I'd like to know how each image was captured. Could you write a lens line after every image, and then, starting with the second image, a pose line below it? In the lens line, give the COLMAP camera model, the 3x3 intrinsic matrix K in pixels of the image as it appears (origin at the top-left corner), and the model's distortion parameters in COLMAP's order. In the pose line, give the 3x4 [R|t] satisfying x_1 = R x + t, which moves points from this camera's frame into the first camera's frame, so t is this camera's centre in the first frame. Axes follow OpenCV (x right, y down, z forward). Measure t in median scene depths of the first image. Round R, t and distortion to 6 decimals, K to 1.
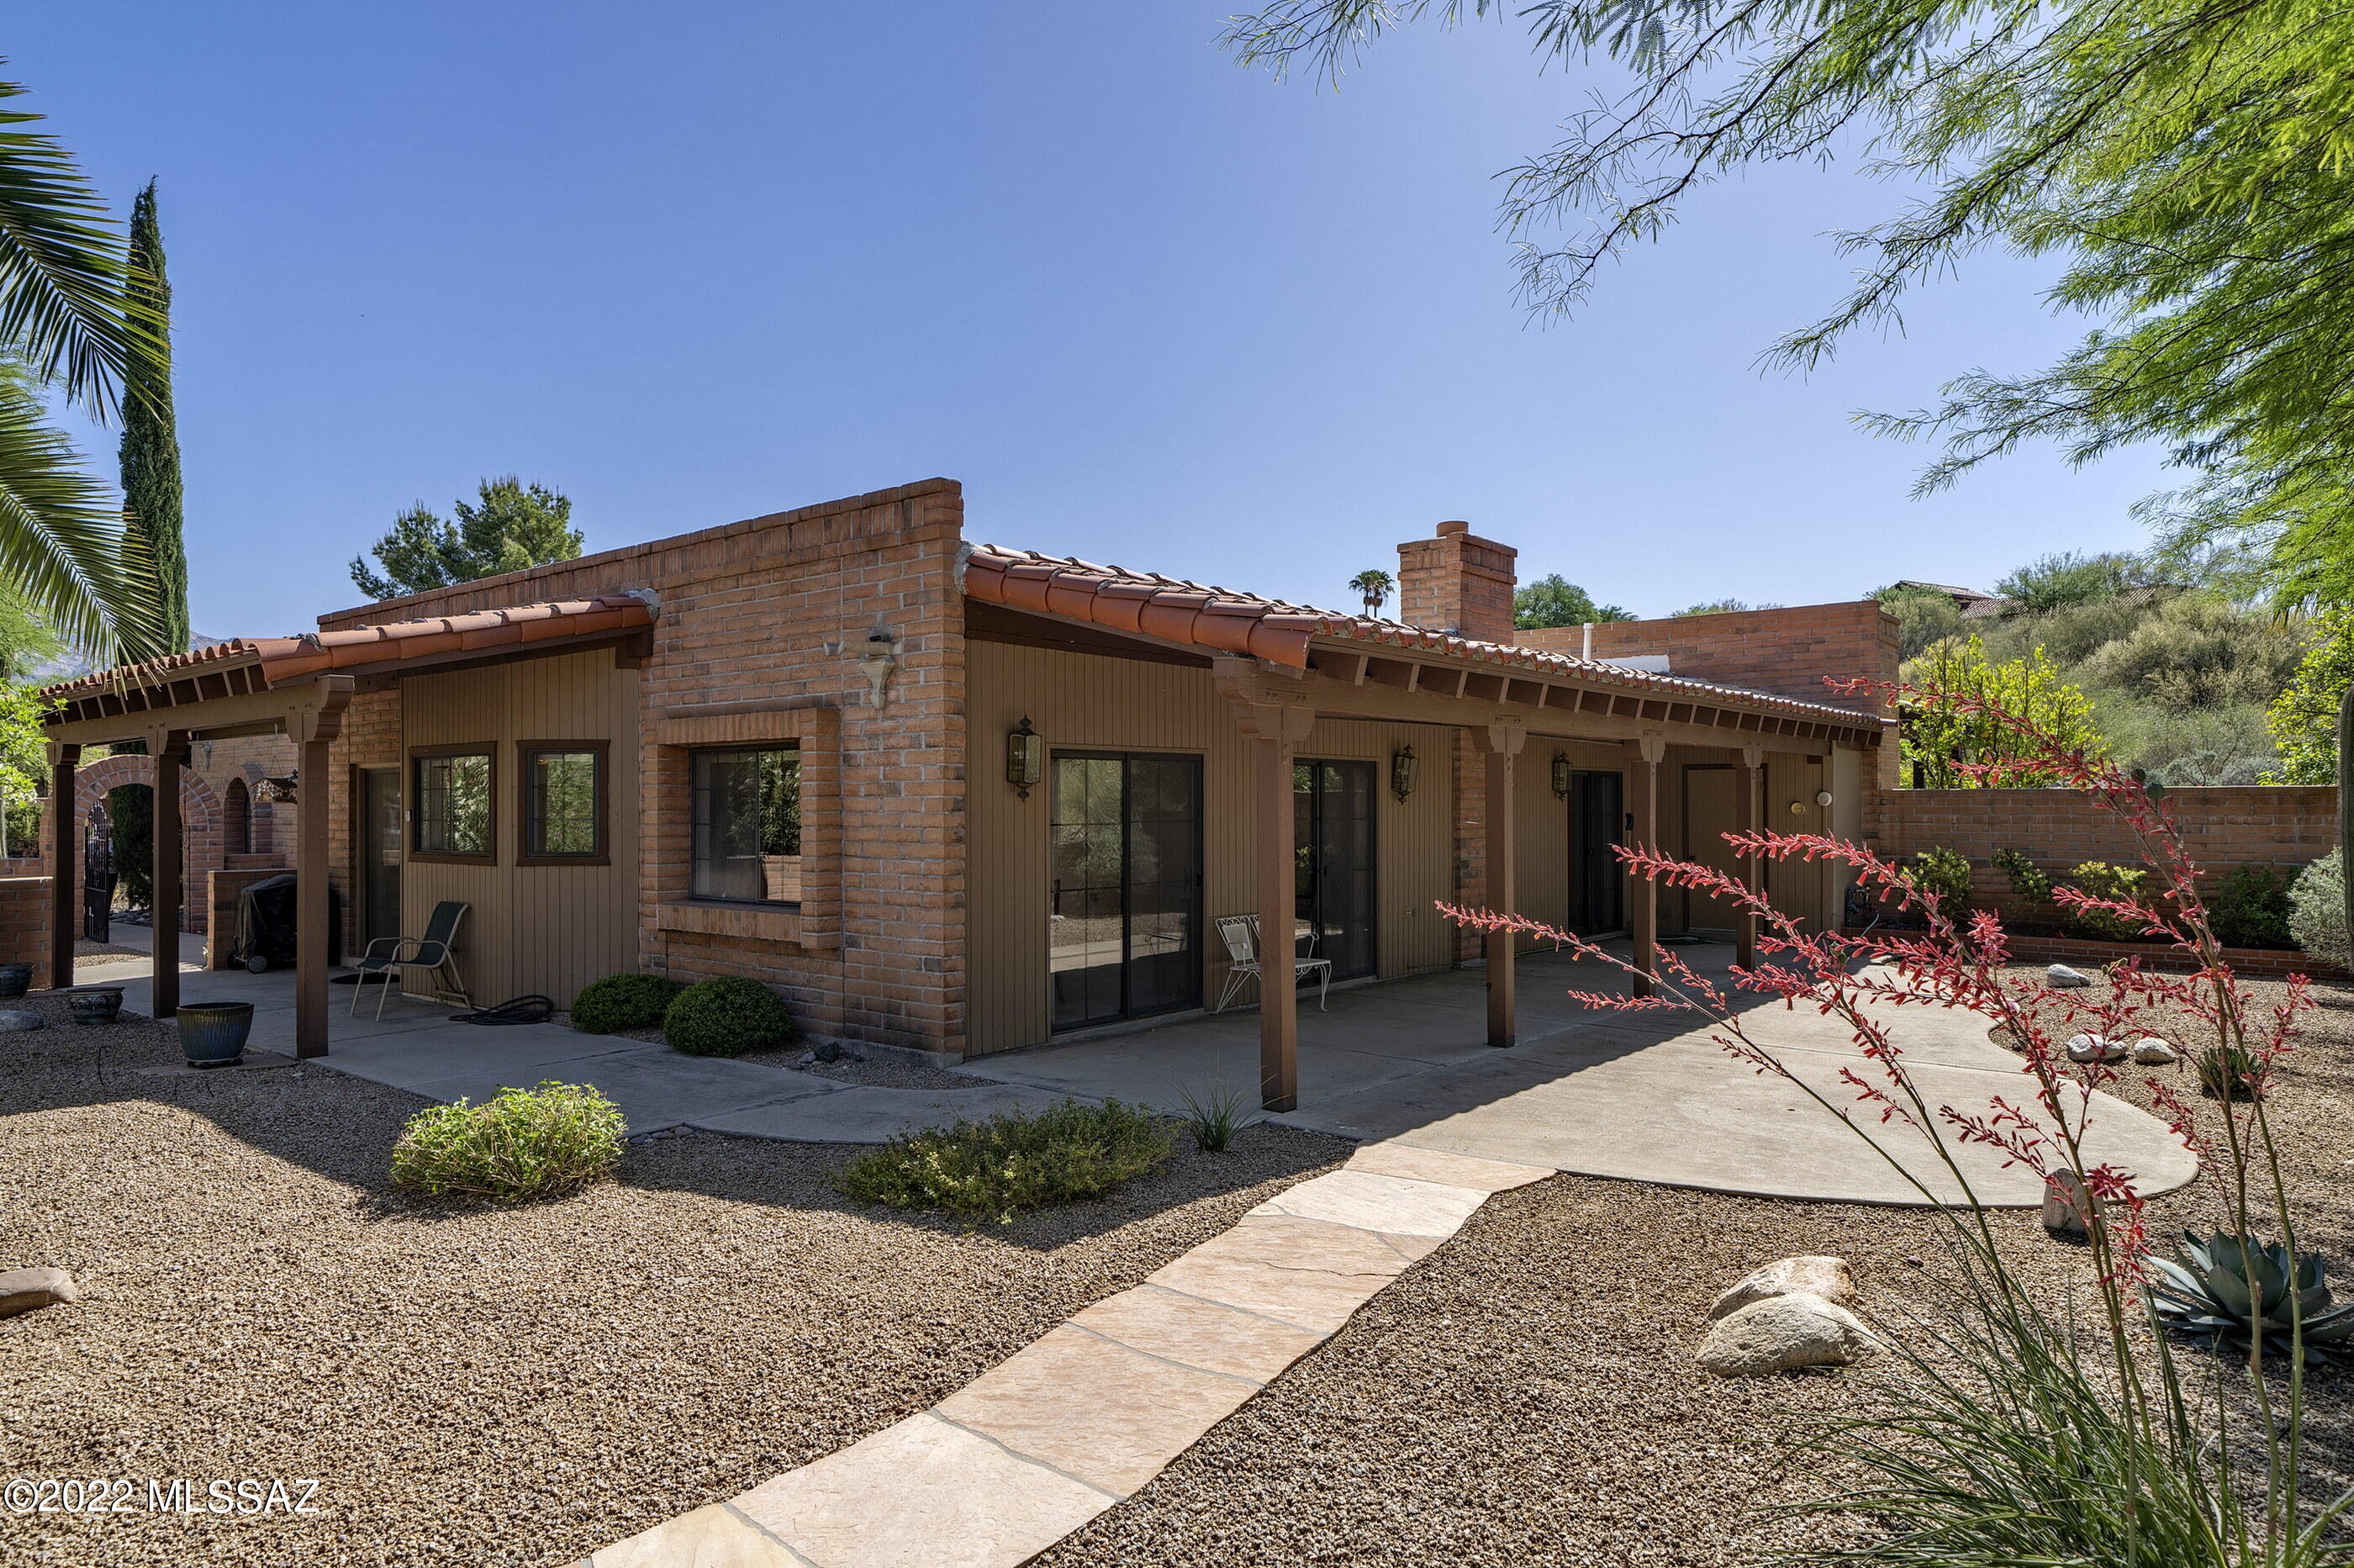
lens RADIAL K [[1406.6, 0, 1183.9], [0, 1406.6, 797.3], [0, 0, 1]] dist [0.000605, -0.000979]
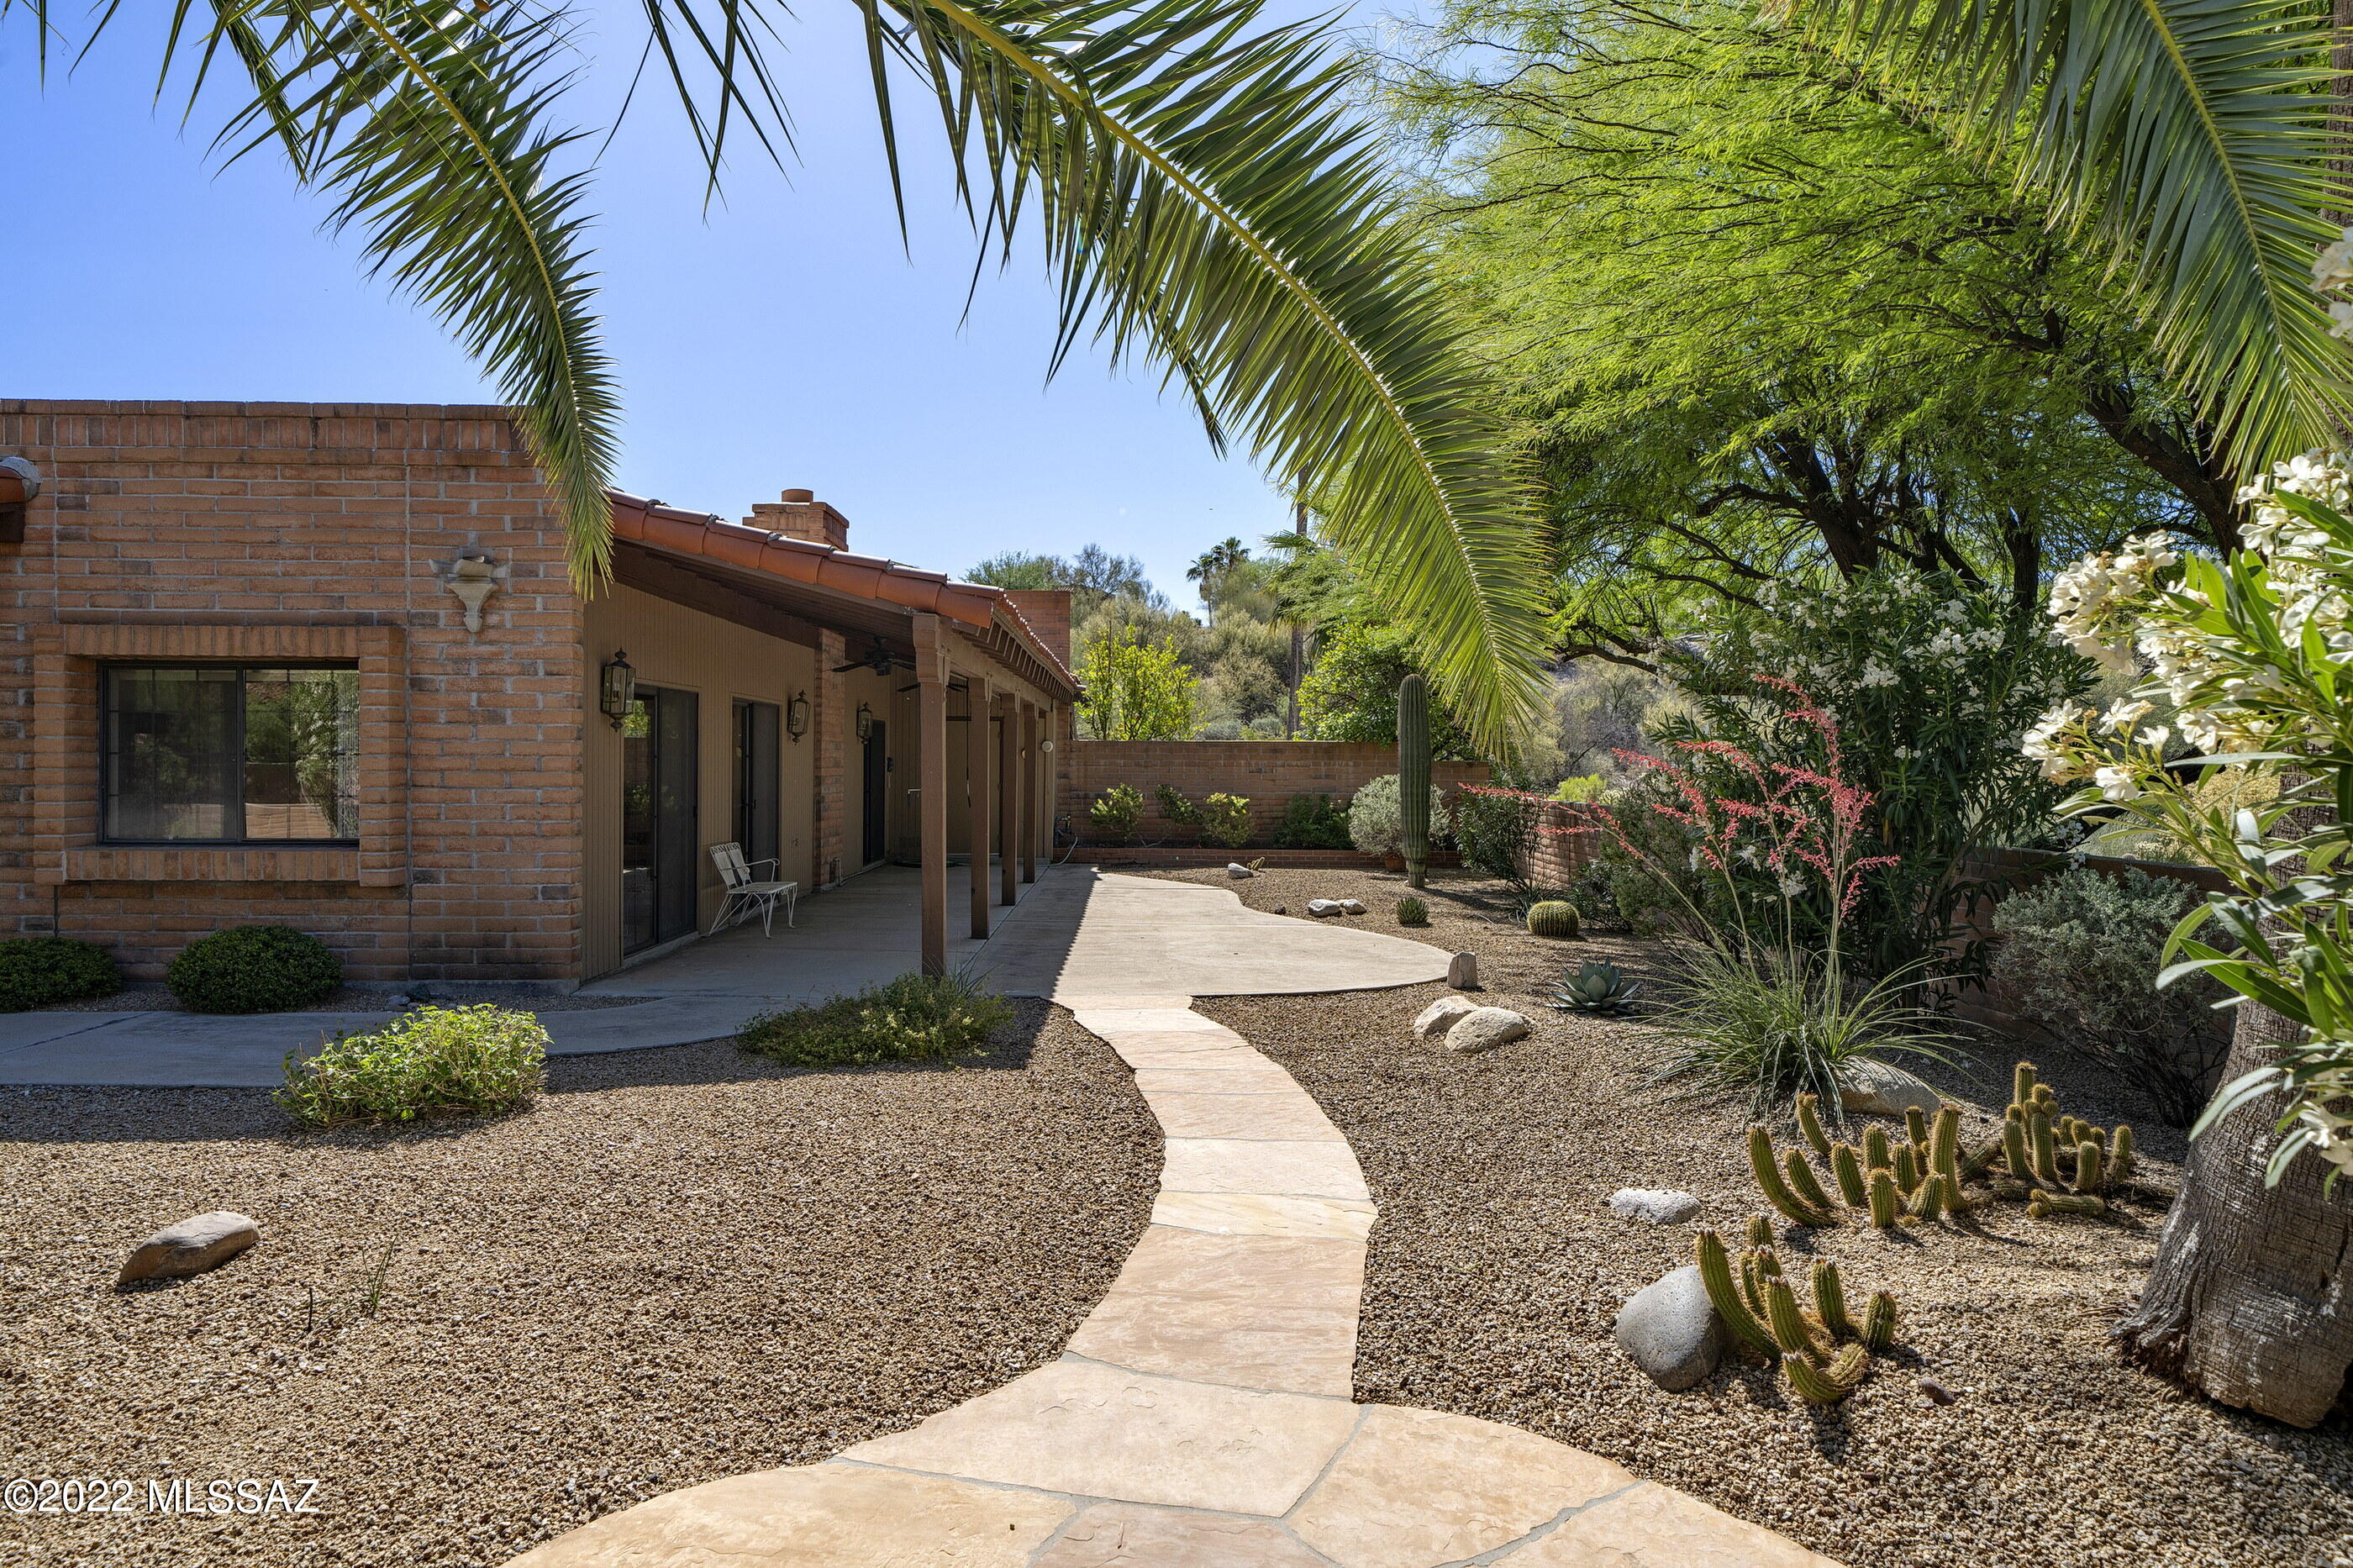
lens RADIAL K [[1405.9, 0, 1170.0], [0, 1405.9, 780.9], [0, 0, 1]] dist [0.000605, -0.000979]
pose [[0.753565, -0.002437, 0.657369, -0.470823], [-0.010824, 0.999812, 0.016114, 0.017249], [-0.657285, -0.019258, 0.753396, -0.038737]]
